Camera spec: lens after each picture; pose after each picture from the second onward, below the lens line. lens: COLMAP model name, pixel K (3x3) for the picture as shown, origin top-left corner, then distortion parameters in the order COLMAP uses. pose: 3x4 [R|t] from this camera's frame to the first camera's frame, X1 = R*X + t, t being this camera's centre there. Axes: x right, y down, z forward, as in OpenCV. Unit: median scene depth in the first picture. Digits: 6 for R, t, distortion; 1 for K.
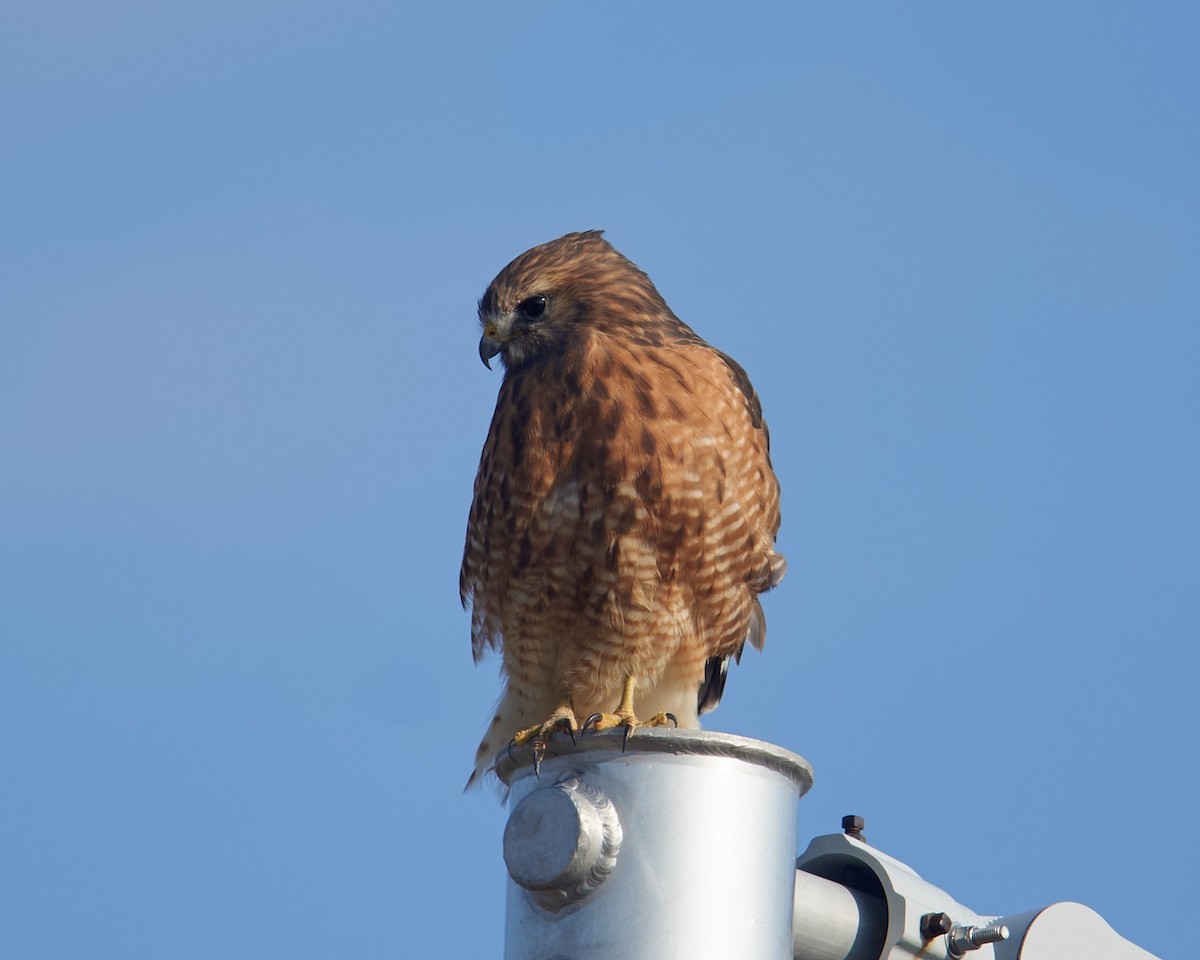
lens RADIAL K [[7190.9, 0, 594.8], [0, 7190.9, 474.7], [0, 0, 1]] dist [-2.189712, 0.000000]
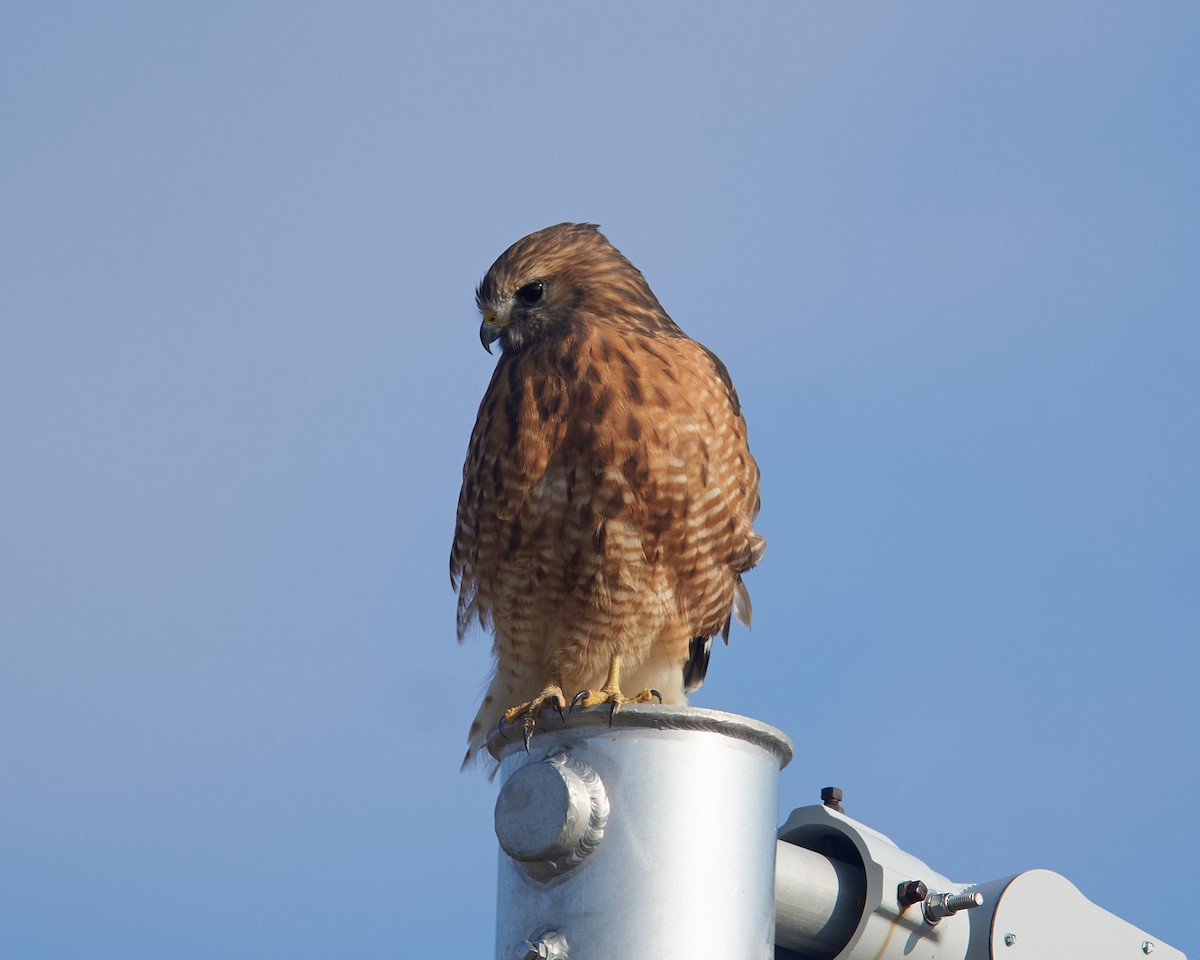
lens RADIAL K [[7190.9, 0, 605.5], [0, 7190.9, 477.7], [0, 0, 1]] dist [-2.189712, 0.000000]
pose [[0.999979, -0.005331, 0.003618, -0.000214], [0.005326, 0.999985, 0.001430, 0.001055], [-0.003626, -0.001411, 0.999992, -0.037743]]
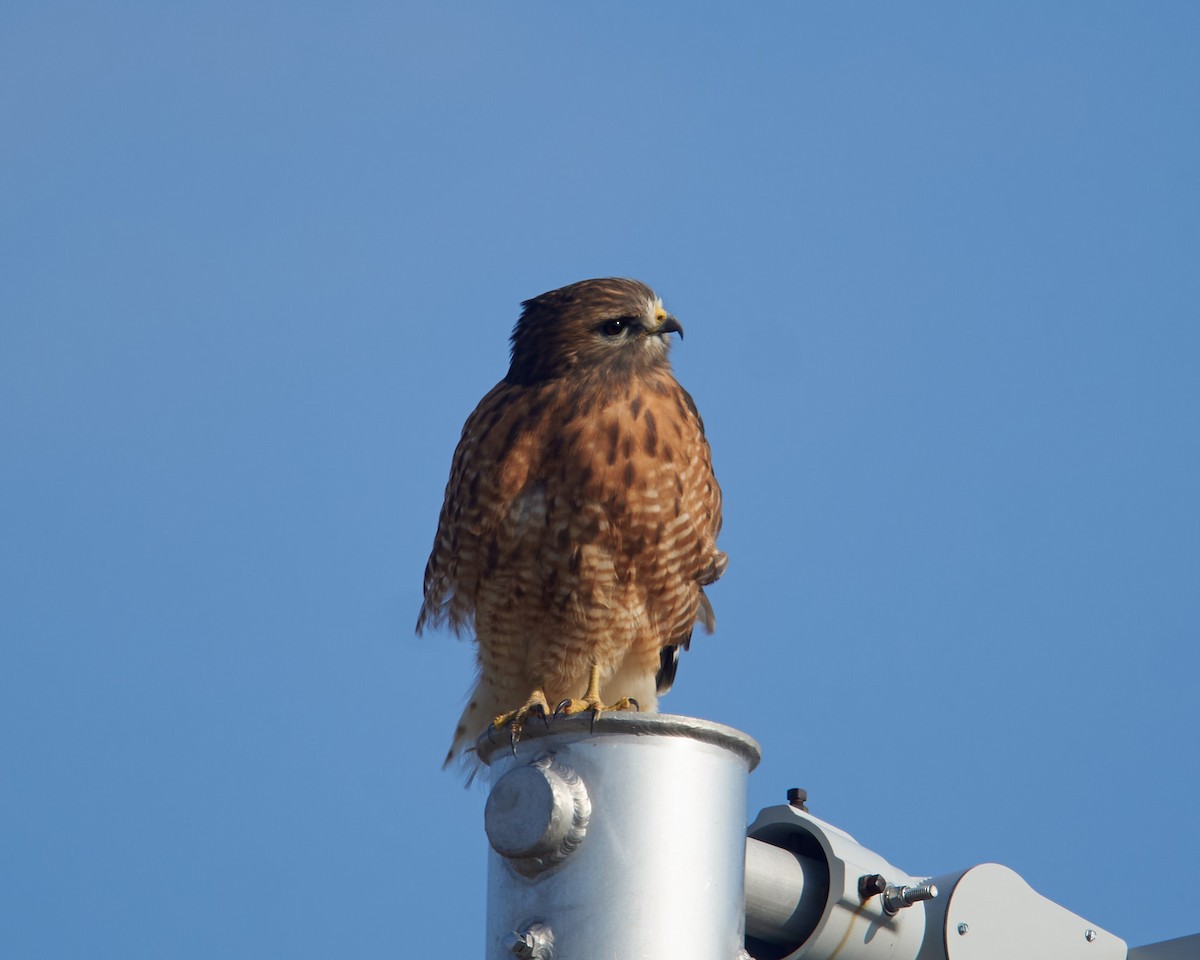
lens RADIAL K [[7190.9, 0, 619.8], [0, 7190.9, 521.5], [0, 0, 1]] dist [-2.189712, 0.000000]
pose [[0.999909, -0.009482, 0.009623, -0.002016], [0.009425, 0.999938, 0.005881, -0.000969], [-0.009678, -0.005789, 0.999936, -0.120701]]
